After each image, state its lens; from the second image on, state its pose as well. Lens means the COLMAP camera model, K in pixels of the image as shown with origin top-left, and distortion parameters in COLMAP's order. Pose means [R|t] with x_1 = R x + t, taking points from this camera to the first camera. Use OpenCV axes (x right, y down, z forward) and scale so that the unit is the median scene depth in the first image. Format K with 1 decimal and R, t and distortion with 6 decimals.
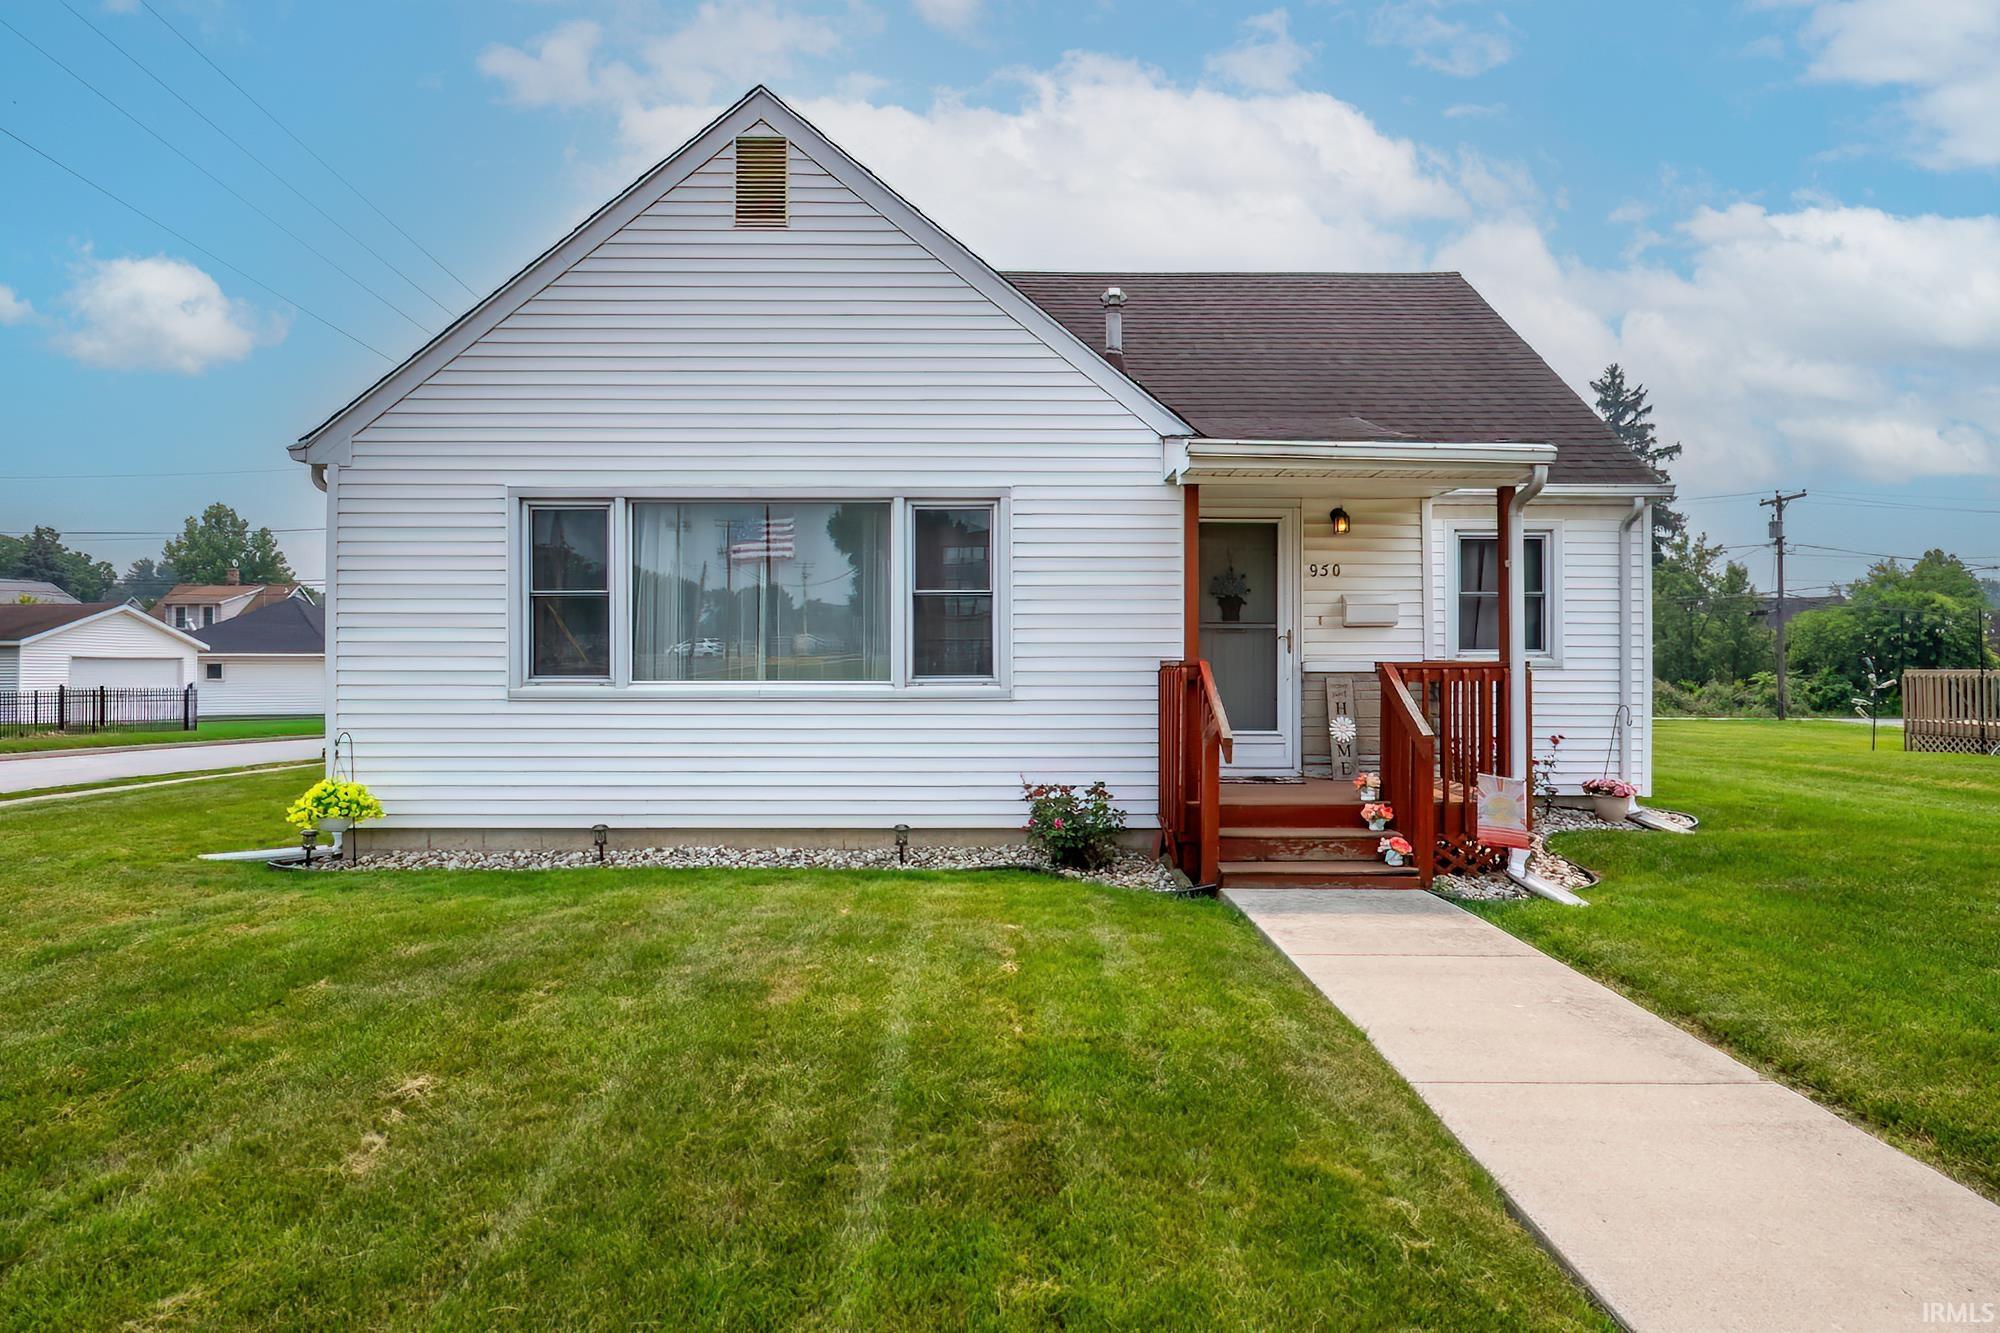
lens RADIAL K [[1135.1, 0, 1005.3], [0, 1135.1, 666.8], [0, 0, 1]] dist [0.002064, 0.000219]
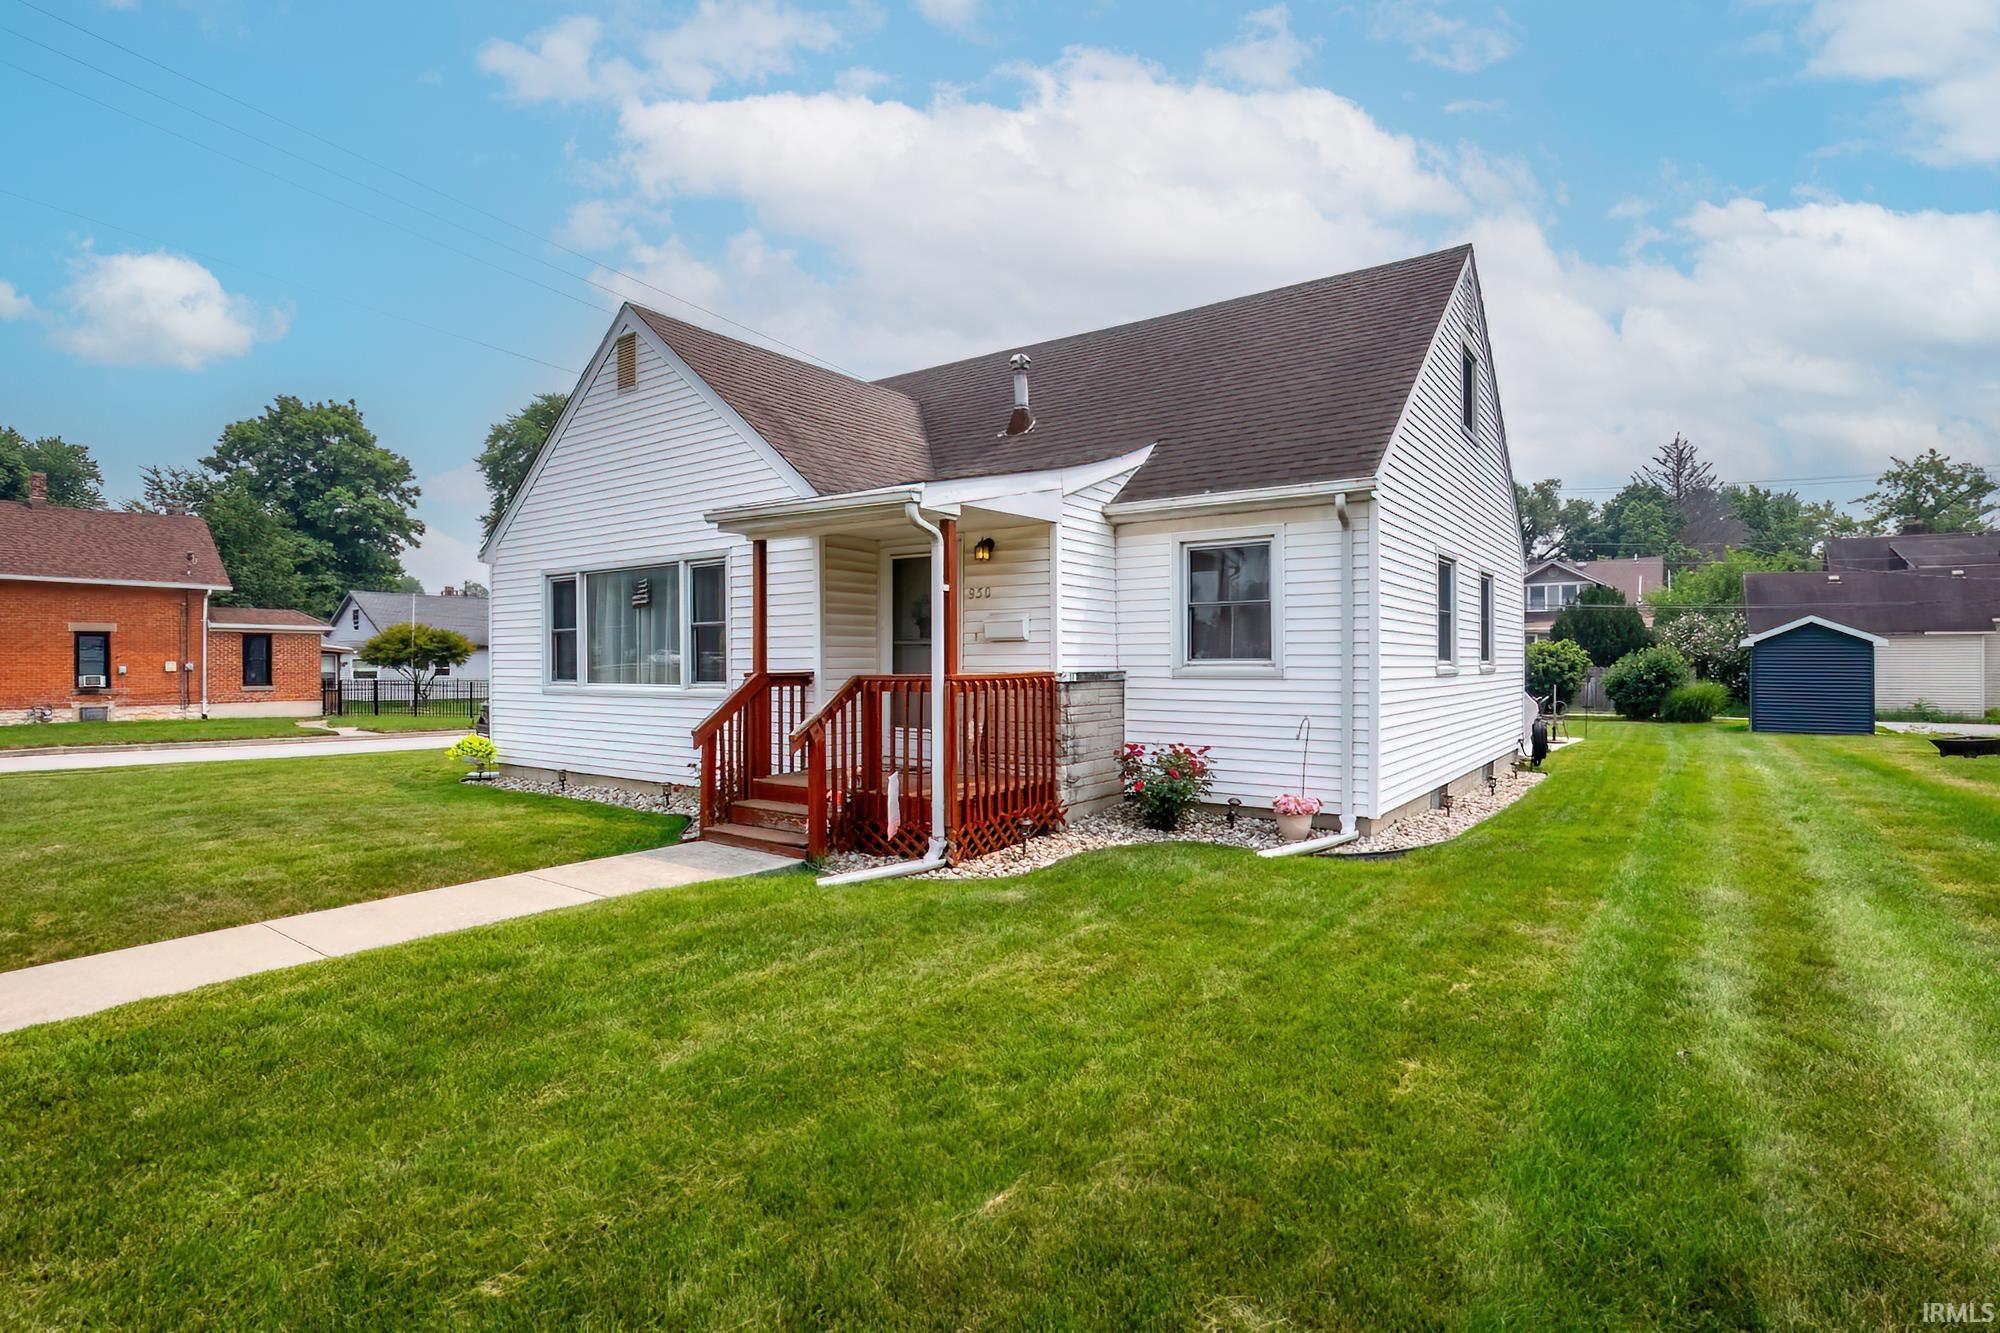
lens RADIAL K [[964.3, 0, 997.7], [0, 964.3, 663.5], [0, 0, 1]] dist [-0.003629, 0.001468]
pose [[0.796061, 0.001613, -0.605215, 0.992973], [0.007673, 0.999889, 0.012758, -0.028316], [0.605168, -0.014799, 0.795960, 0.247711]]
